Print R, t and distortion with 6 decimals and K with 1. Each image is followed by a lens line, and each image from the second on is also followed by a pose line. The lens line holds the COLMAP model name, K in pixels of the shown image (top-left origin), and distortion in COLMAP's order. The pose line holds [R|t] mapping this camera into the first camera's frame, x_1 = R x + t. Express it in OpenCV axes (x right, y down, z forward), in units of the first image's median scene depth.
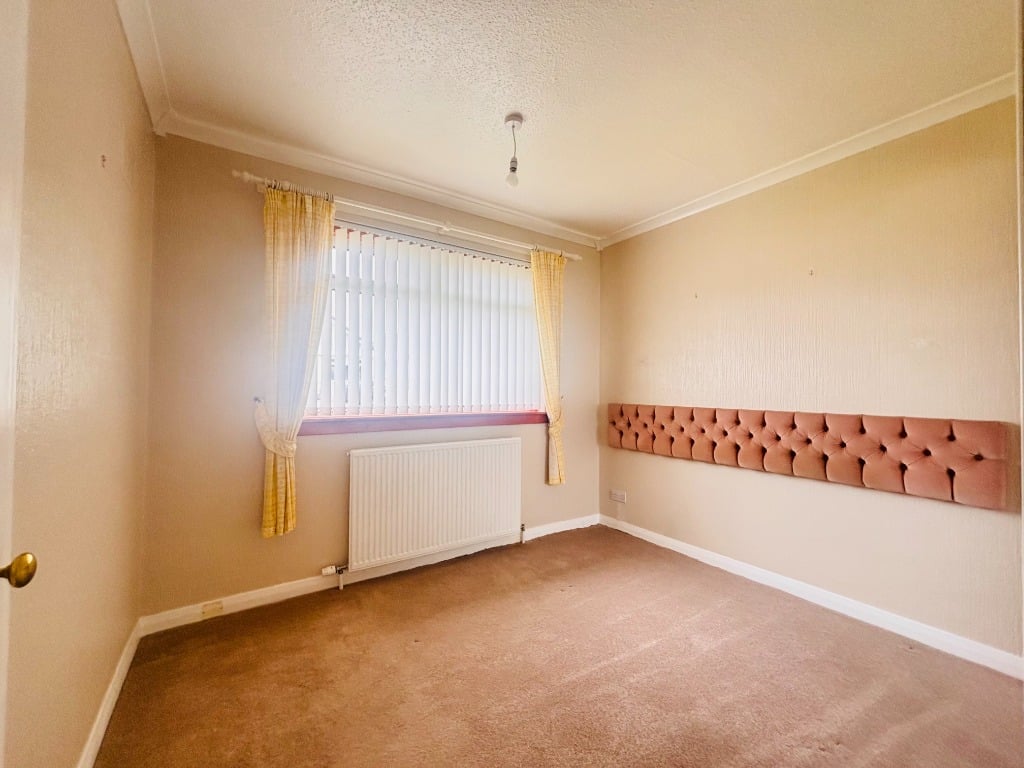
lens RADIAL K [[415.8, 0, 512.0], [0, 415.8, 384.0], [0, 0, 1]] dist [-0.000497, -0.000374]
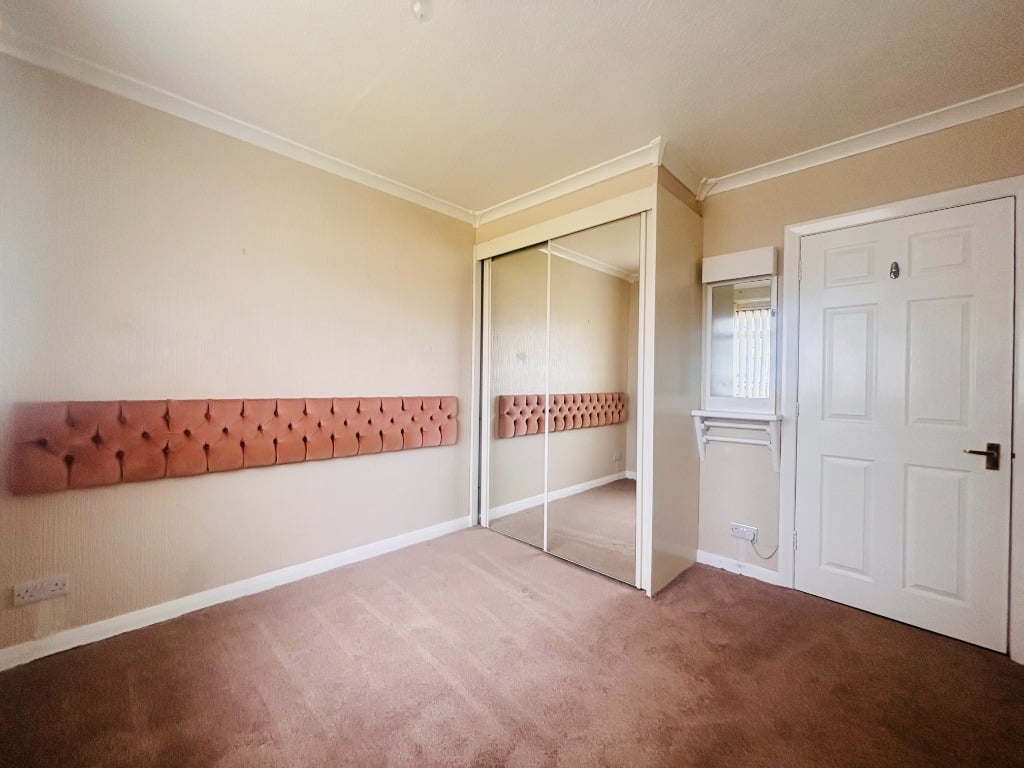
lens RADIAL K [[415.8, 0, 512.0], [0, 415.8, 384.0], [0, 0, 1]] dist [-0.000497, -0.000374]
pose [[-0.185123, -0.017648, 0.982557, -0.426443], [-0.022468, 0.999653, 0.013721, 0.007165], [-0.982459, -0.019536, -0.185455, 0.710732]]
